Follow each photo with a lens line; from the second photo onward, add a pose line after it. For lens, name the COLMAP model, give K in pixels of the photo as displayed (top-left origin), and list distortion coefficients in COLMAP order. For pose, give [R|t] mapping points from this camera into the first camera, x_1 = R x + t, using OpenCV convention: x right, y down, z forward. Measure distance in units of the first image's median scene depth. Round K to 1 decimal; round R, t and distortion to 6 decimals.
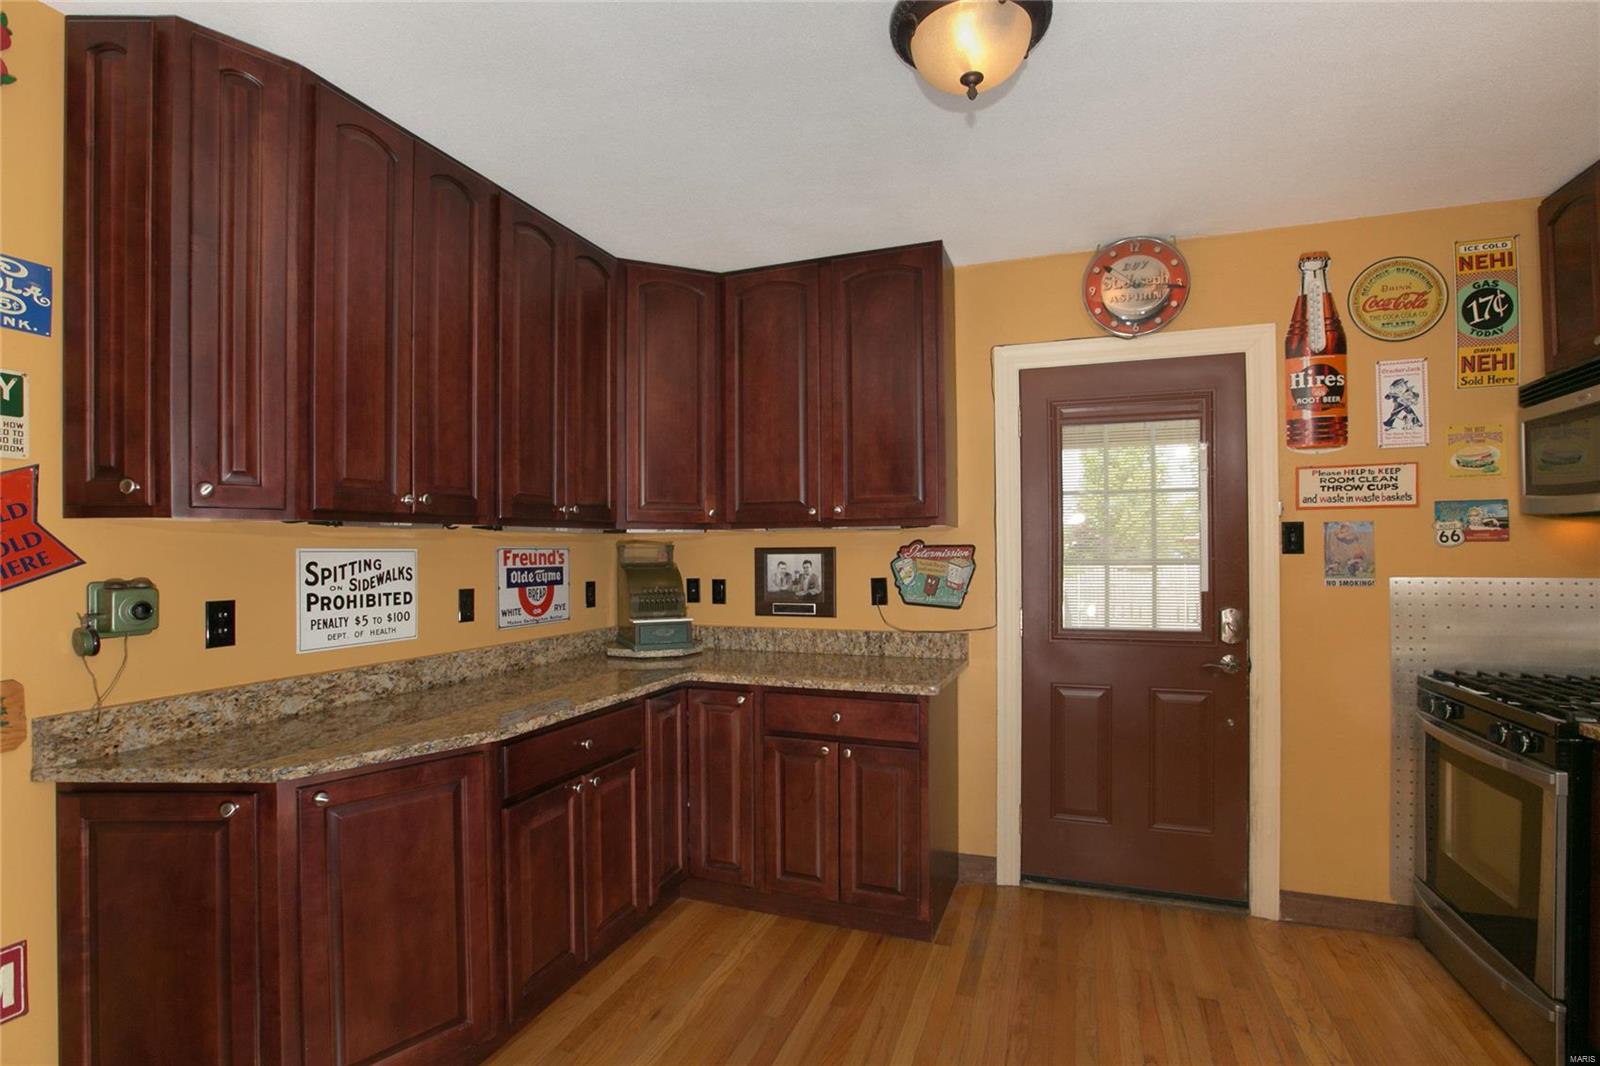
lens RADIAL K [[710.3, 0, 819.0], [0, 710.3, 551.2], [0, 0, 1]] dist [-0.033632, 0.006757]
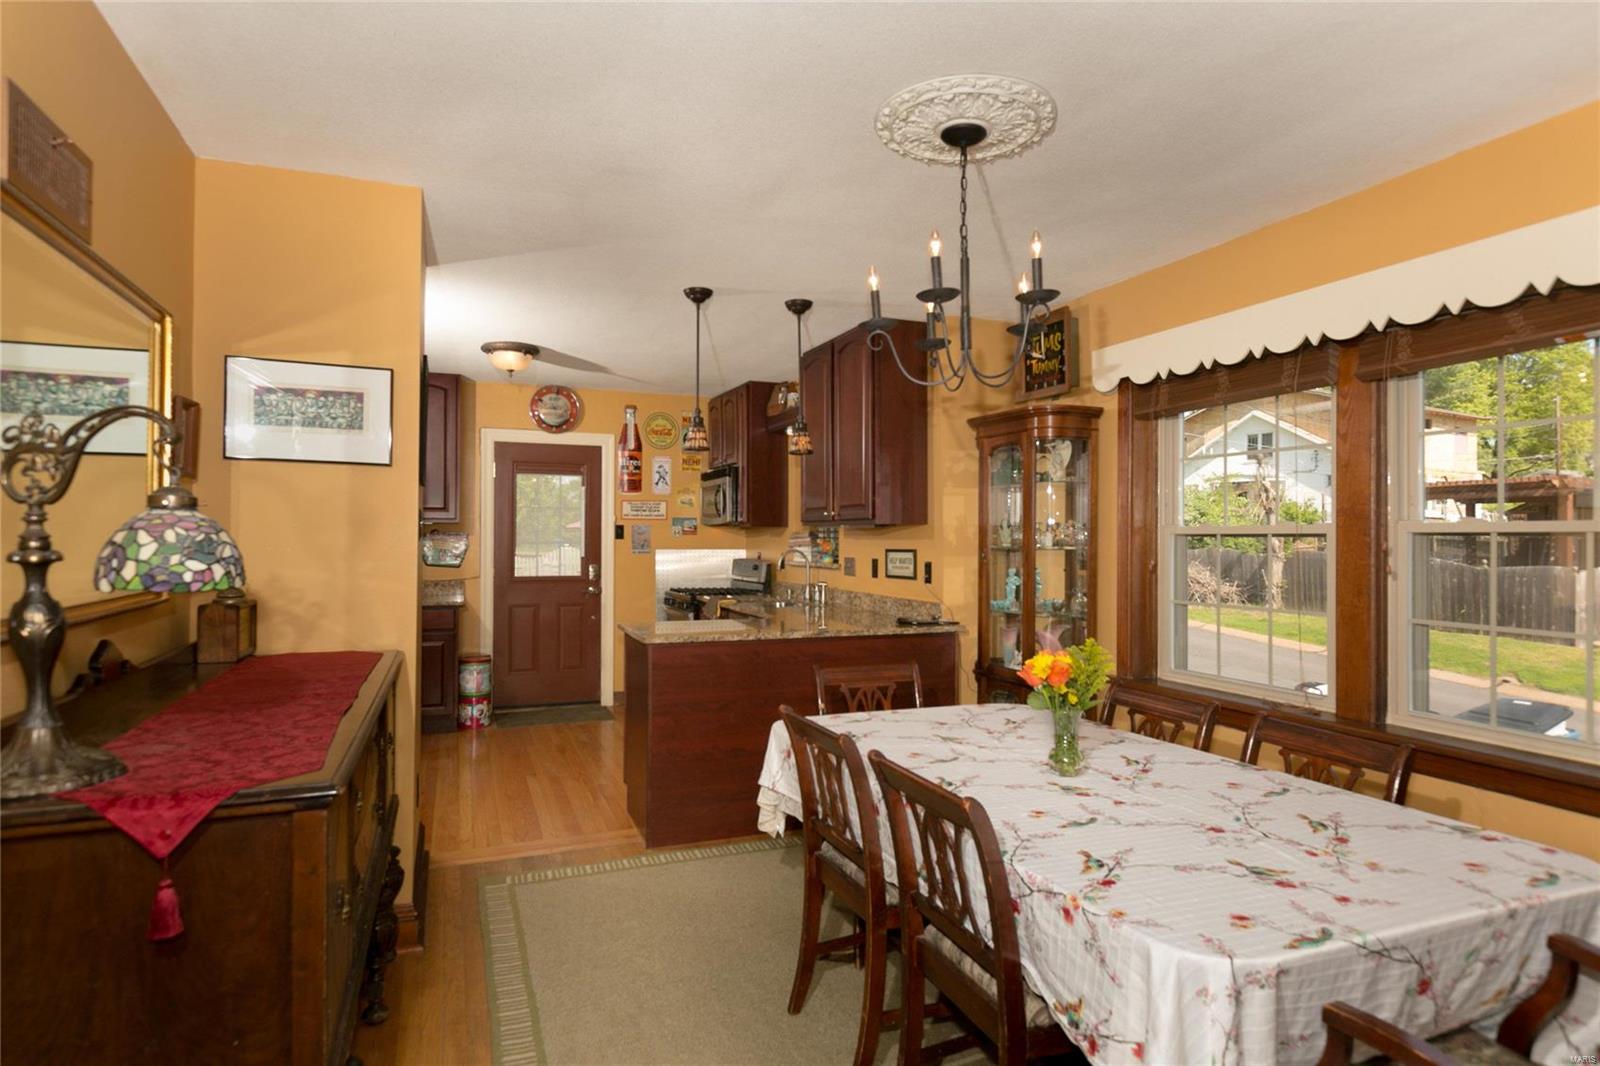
lens RADIAL K [[847.6, 0, 802.0], [0, 847.6, 530.9], [0, 0, 1]] dist [-0.026705, 0.000483]
pose [[0.742026, 0.012194, 0.670260, -0.860056], [-0.012247, 0.999914, -0.004632, -0.022028], [-0.670259, -0.004771, 0.742112, -1.712450]]
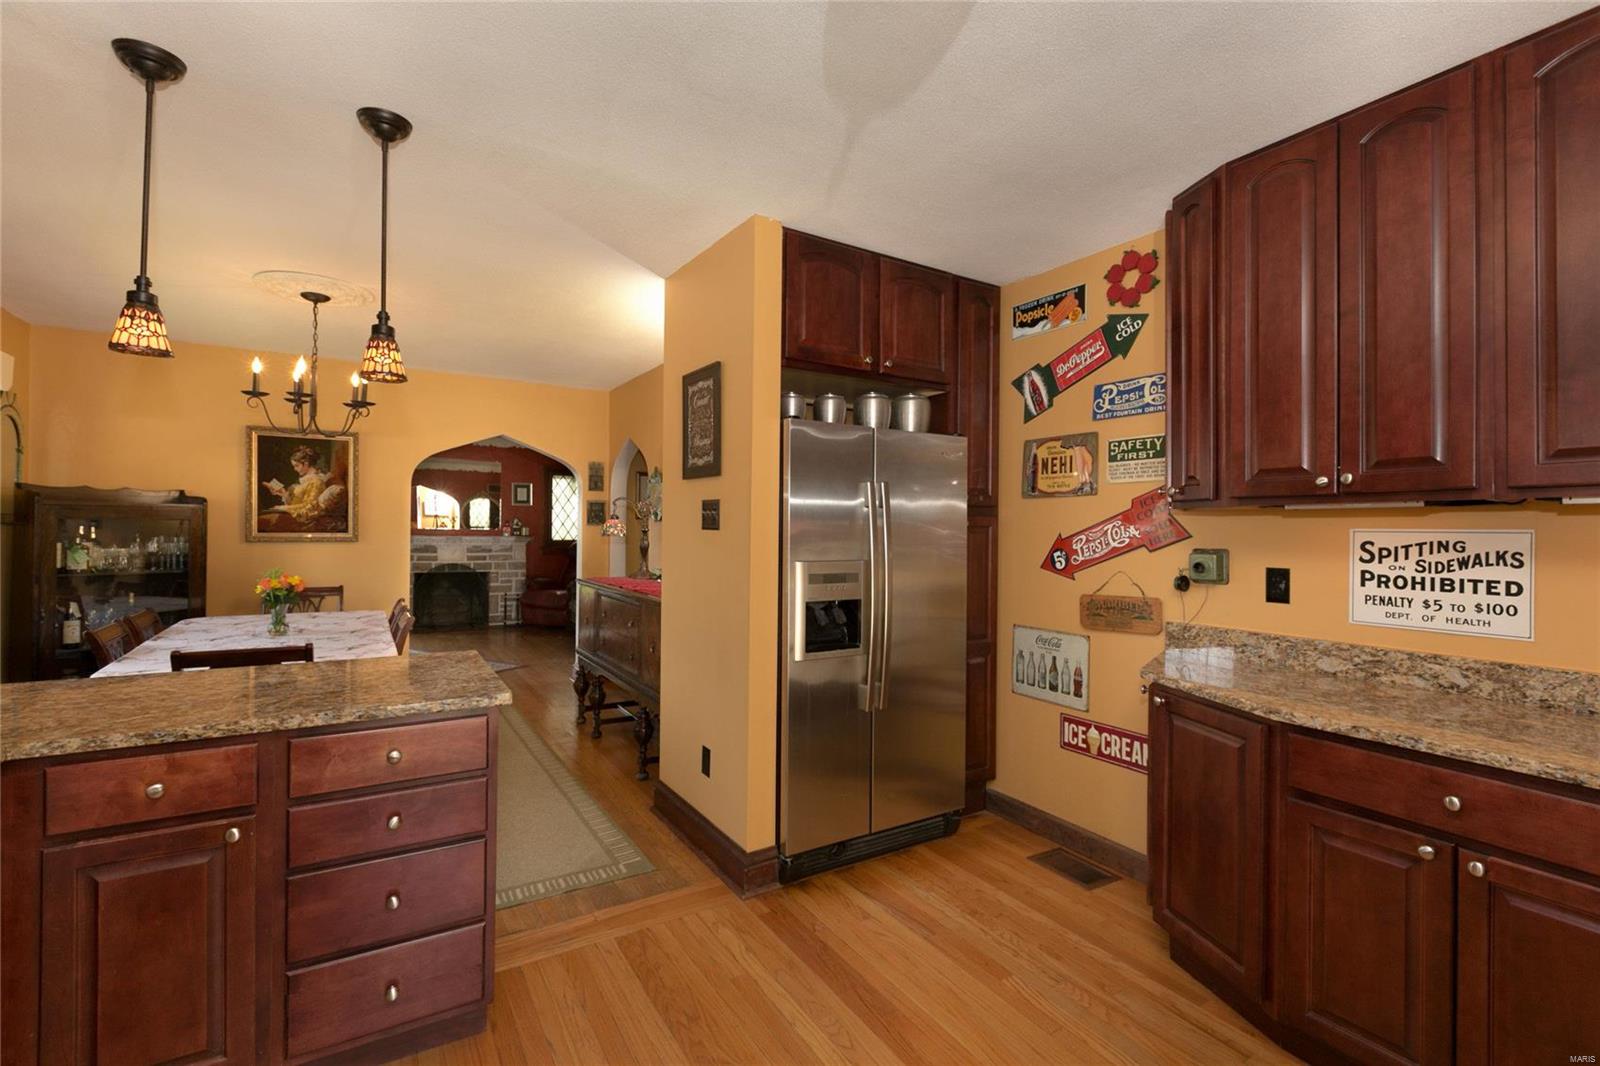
lens RADIAL K [[710.3, 0, 797.5], [0, 710.3, 525.8], [0, 0, 1]] dist [-0.033632, 0.006757]
pose [[-0.618823, -0.000380, -0.785531, 0.594902], [-0.001585, 0.999998, 0.000765, -0.007220], [0.785529, 0.001719, -0.618822, 0.872400]]
